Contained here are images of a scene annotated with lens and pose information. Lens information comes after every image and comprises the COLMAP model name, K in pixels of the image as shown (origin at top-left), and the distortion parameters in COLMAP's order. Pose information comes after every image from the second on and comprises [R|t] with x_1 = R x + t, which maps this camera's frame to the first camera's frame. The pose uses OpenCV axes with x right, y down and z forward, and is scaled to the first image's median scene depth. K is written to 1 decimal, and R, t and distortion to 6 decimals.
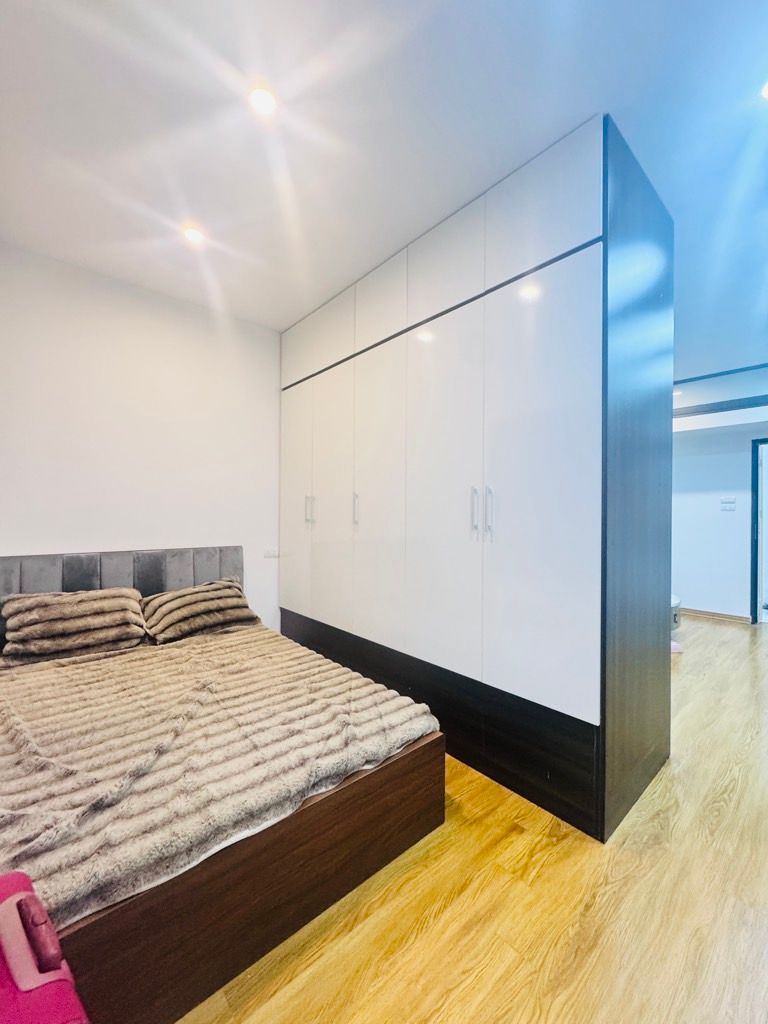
lens RADIAL K [[405.2, 0, 385.3], [0, 405.2, 510.8], [0, 0, 1]] dist [-0.003974, 0.000781]
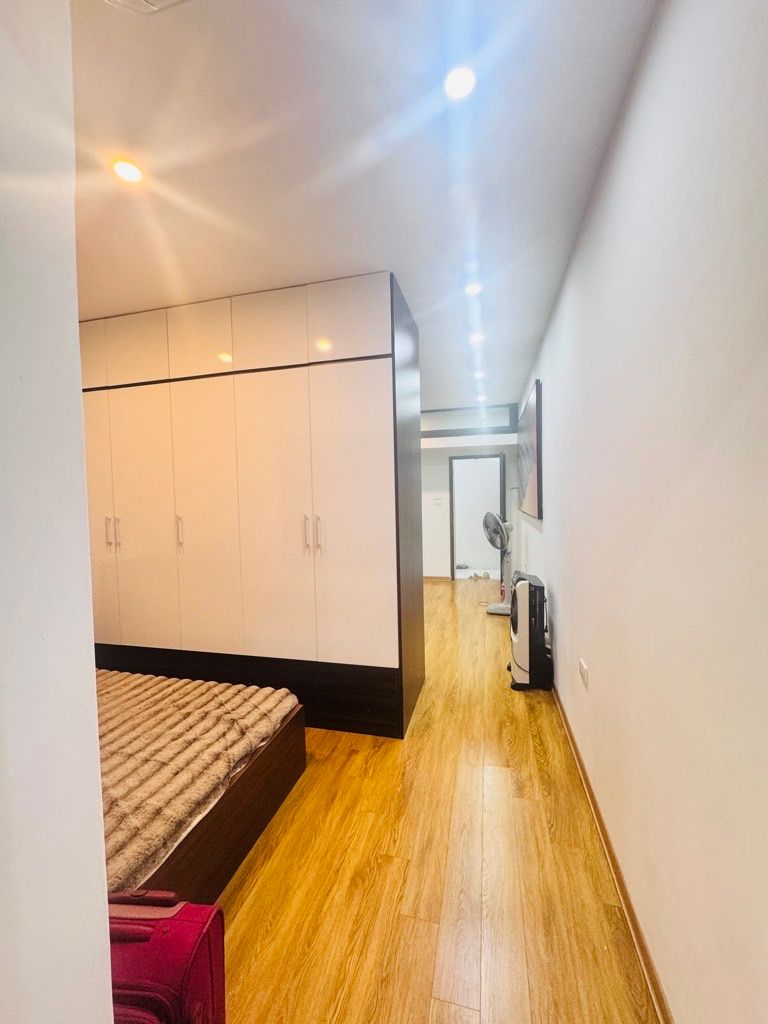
lens RADIAL K [[405.2, 0, 384.4], [0, 405.2, 508.2], [0, 0, 1]] dist [-0.003974, 0.000781]
pose [[0.825558, -0.042554, 0.562710, -0.368277], [0.024614, 0.998919, 0.039430, -0.152026], [-0.563780, -0.018702, 0.825713, -0.257605]]
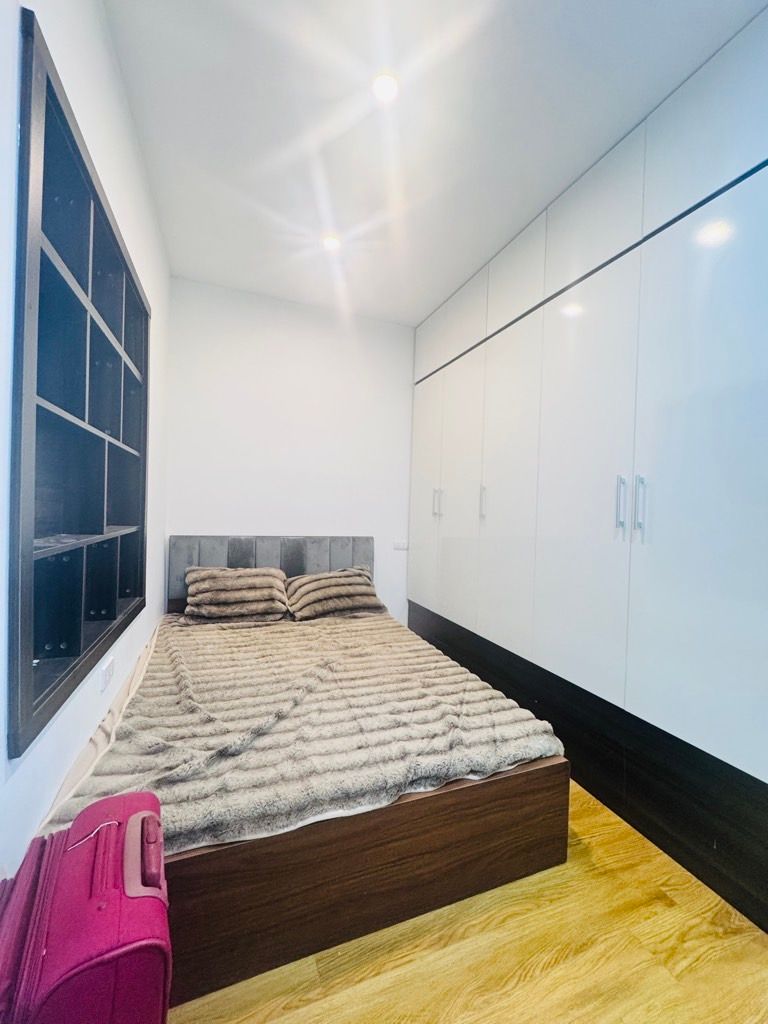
lens RADIAL K [[405.2, 0, 385.4], [0, 405.2, 512.0], [0, 0, 1]] dist [-0.003974, 0.000781]
pose [[0.939753, 0.023913, -0.341016, 0.059746], [-0.021477, 0.999710, 0.010917, 0.021158], [0.341178, -0.002936, 0.939994, 0.059624]]
